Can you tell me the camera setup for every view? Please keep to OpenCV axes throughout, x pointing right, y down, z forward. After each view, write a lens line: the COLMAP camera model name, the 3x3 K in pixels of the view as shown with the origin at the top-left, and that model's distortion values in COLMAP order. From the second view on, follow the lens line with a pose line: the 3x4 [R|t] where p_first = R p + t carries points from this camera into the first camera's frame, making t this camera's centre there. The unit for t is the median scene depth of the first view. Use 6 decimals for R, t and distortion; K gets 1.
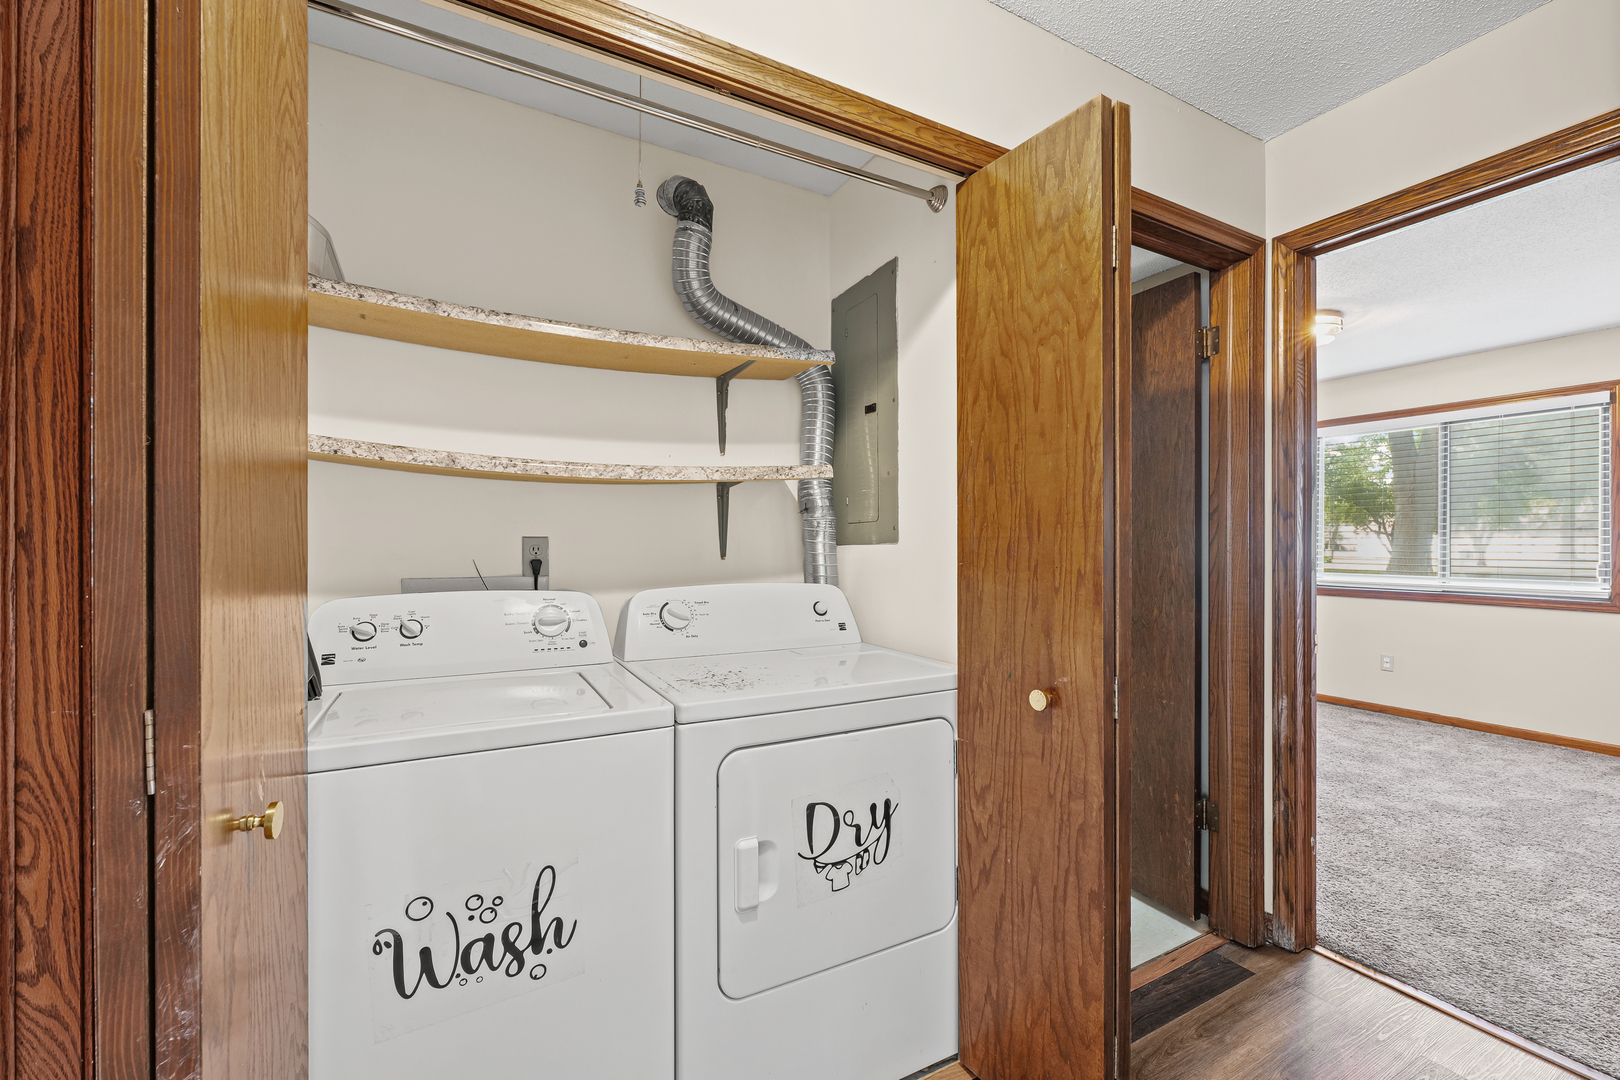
lens RADIAL K [[647.9, 0, 810.0], [0, 647.9, 540.0], [0, 0, 1]] dist [-0.000569, -0.000316]
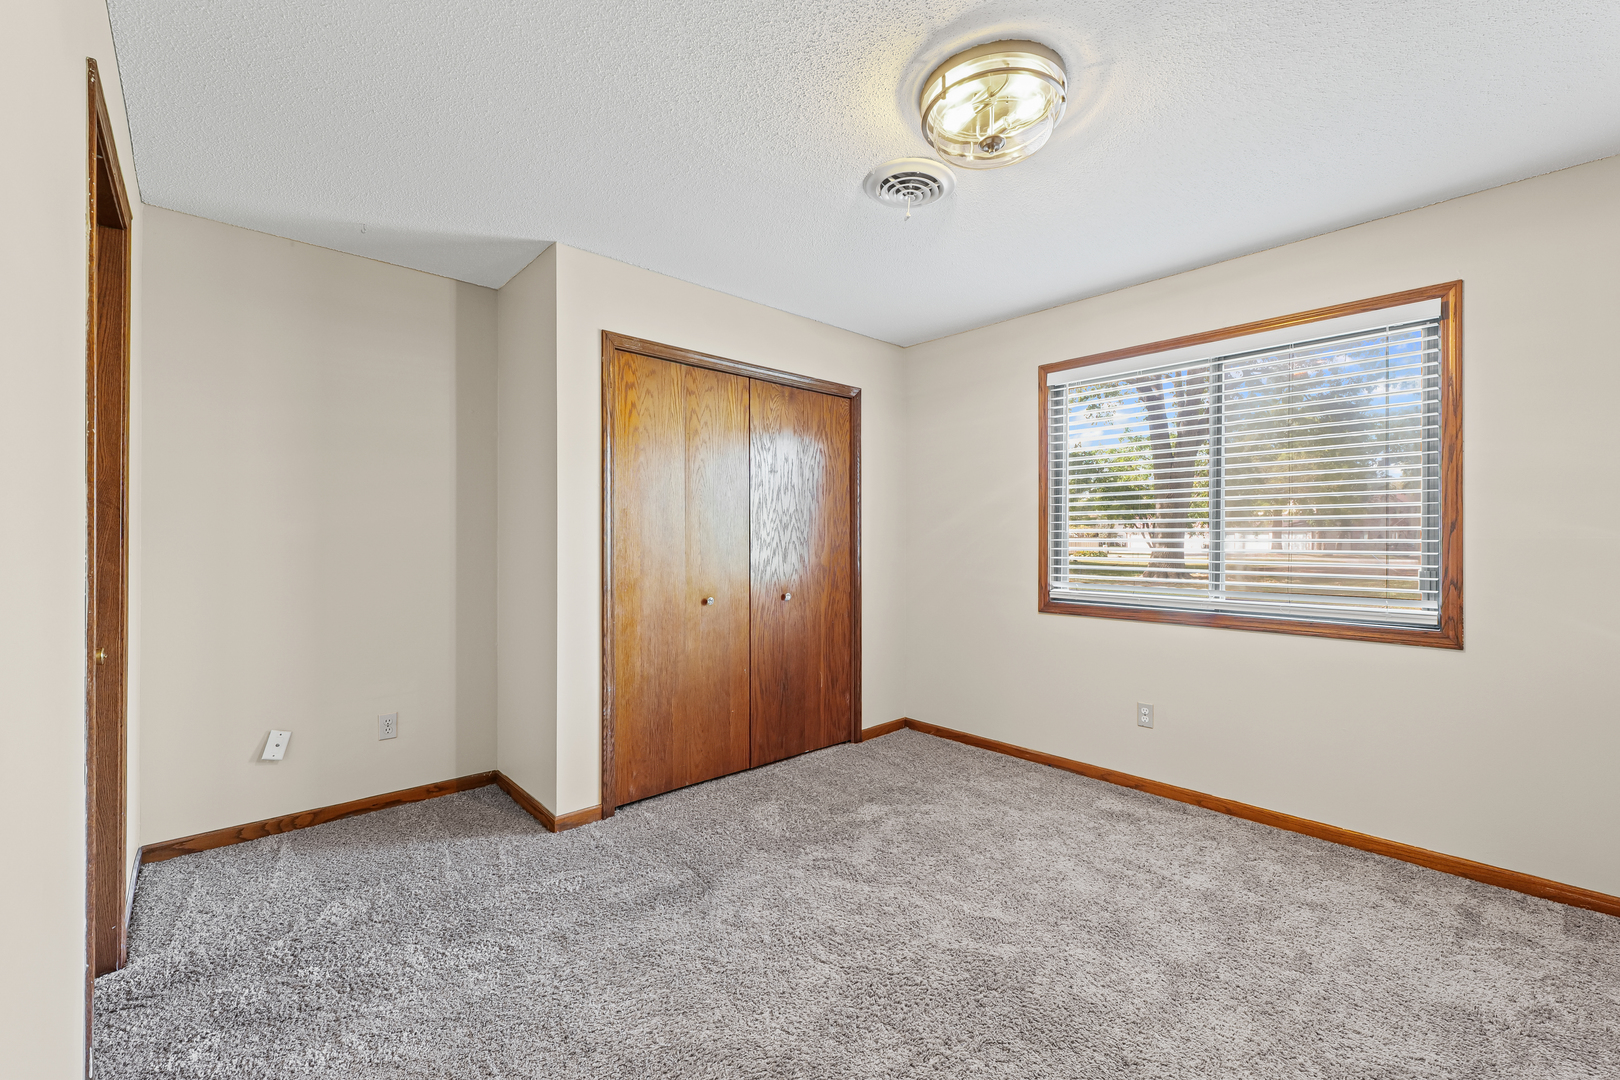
lens RADIAL K [[647.9, 0, 810.0], [0, 647.9, 540.0], [0, 0, 1]] dist [-0.000569, -0.000316]
pose [[0.970347, -0.001693, 0.241711, 0.411562], [0.000749, 0.999992, 0.003999, 0.003109], [-0.241715, -0.003700, 0.970340, 0.454611]]
